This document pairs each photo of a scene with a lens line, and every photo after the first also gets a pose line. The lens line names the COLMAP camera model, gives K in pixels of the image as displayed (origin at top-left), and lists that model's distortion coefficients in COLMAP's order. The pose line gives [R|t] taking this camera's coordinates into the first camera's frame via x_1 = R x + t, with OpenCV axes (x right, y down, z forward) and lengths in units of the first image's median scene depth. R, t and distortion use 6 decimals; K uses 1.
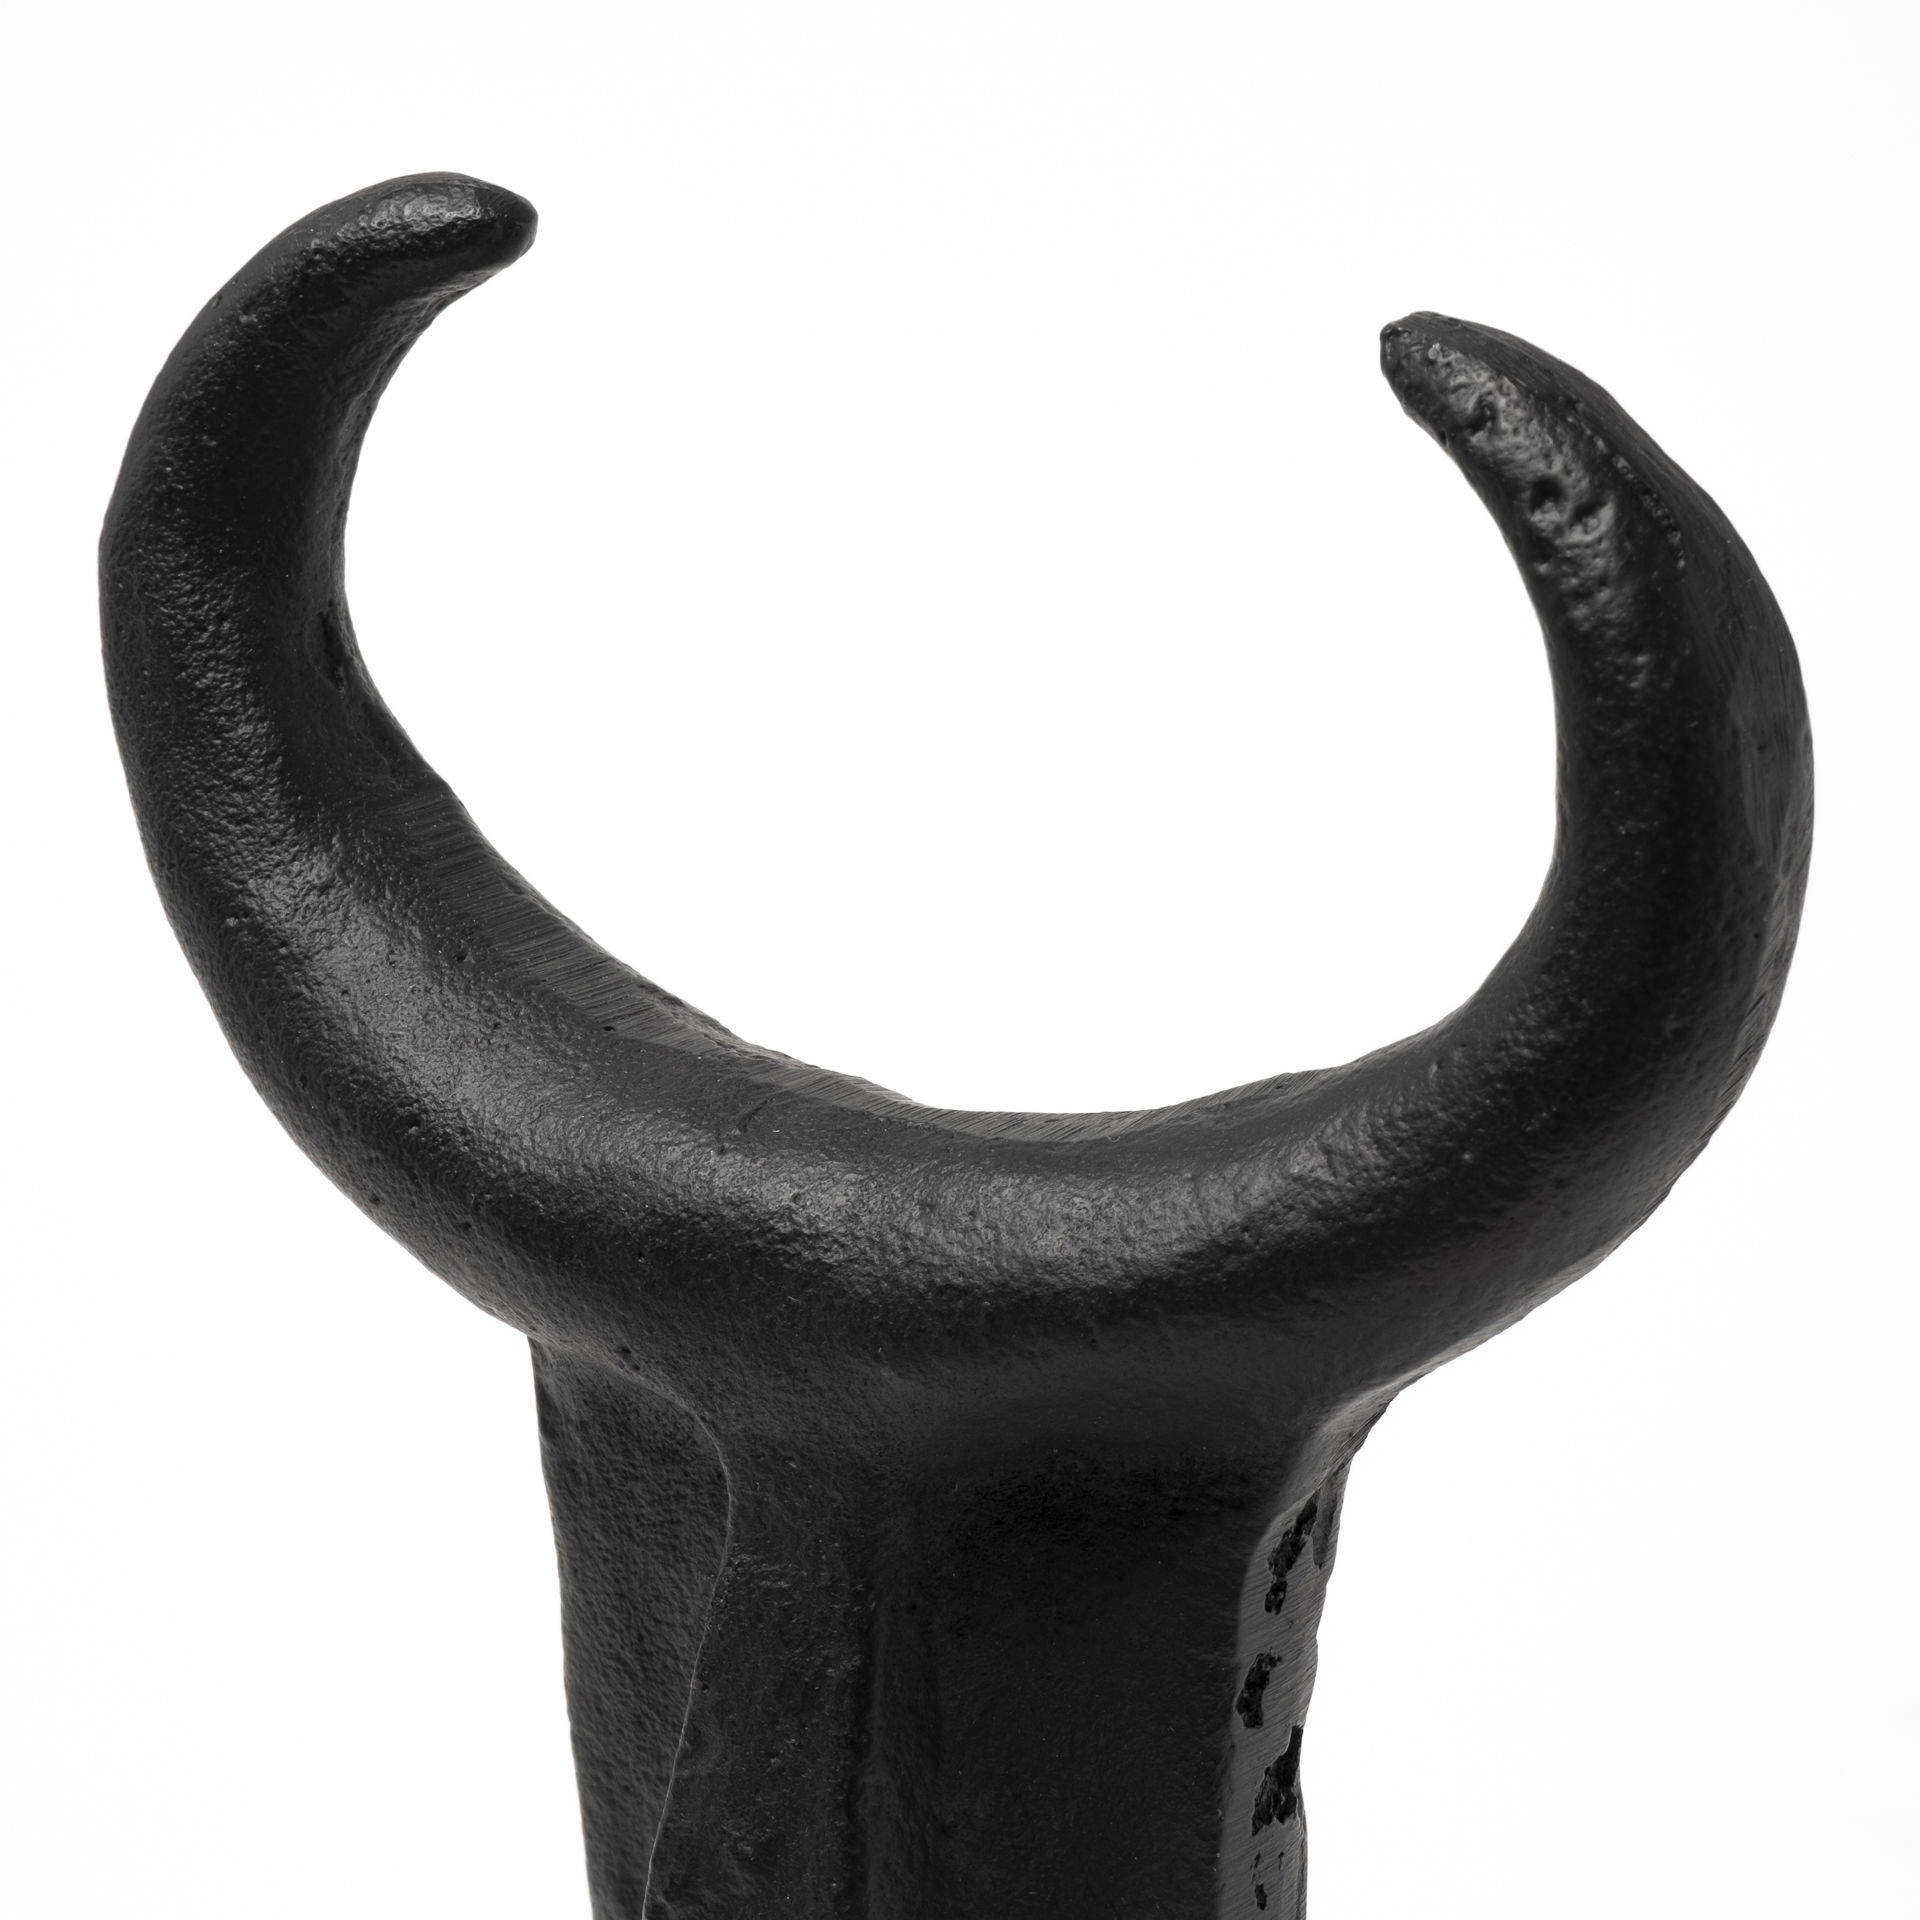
lens RADIAL K [[6293.6, 0, 960.0], [0, 6293.6, 960.0], [0, 0, 1]] dist [0.113569, -2.006080]
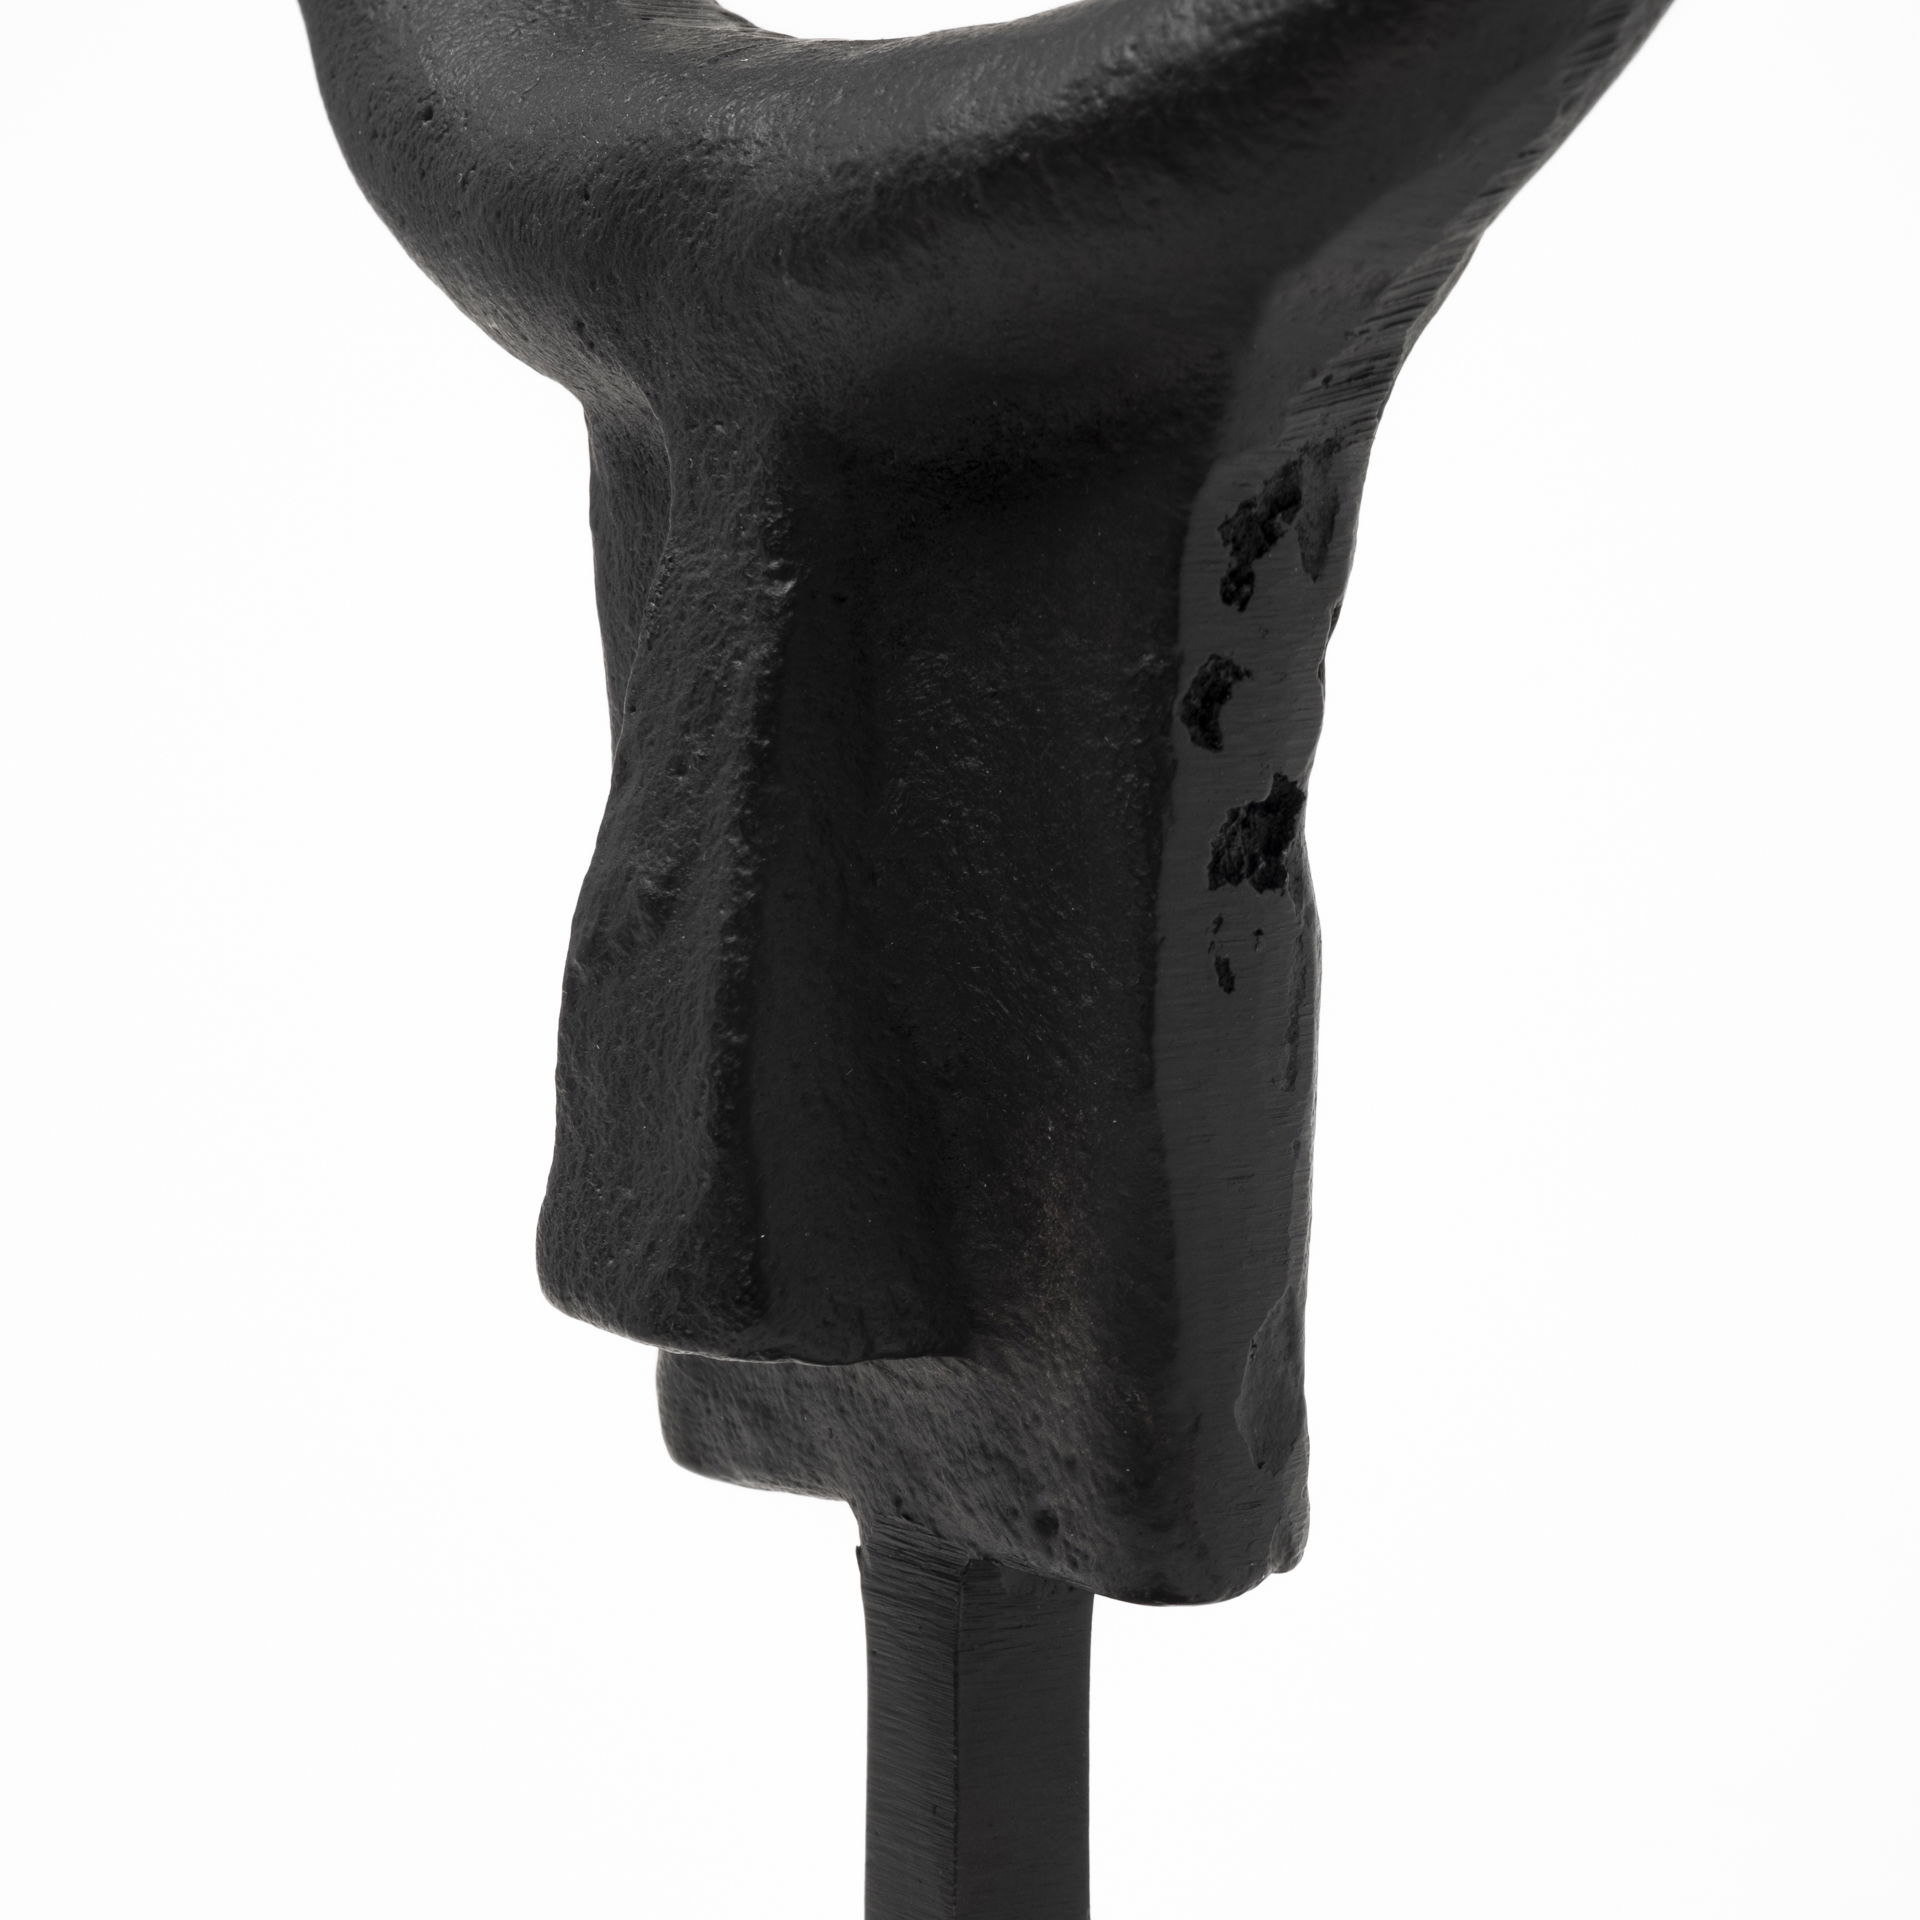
lens RADIAL K [[6293.6, 0, 960.0], [0, 6293.6, 960.0], [0, 0, 1]] dist [0.113569, -2.006080]
pose [[0.949334, 0.047483, -0.310661, 0.278089], [-0.092819, 0.986785, -0.132816, 0.264917], [0.300249, 0.154922, 0.941196, 0.206110]]
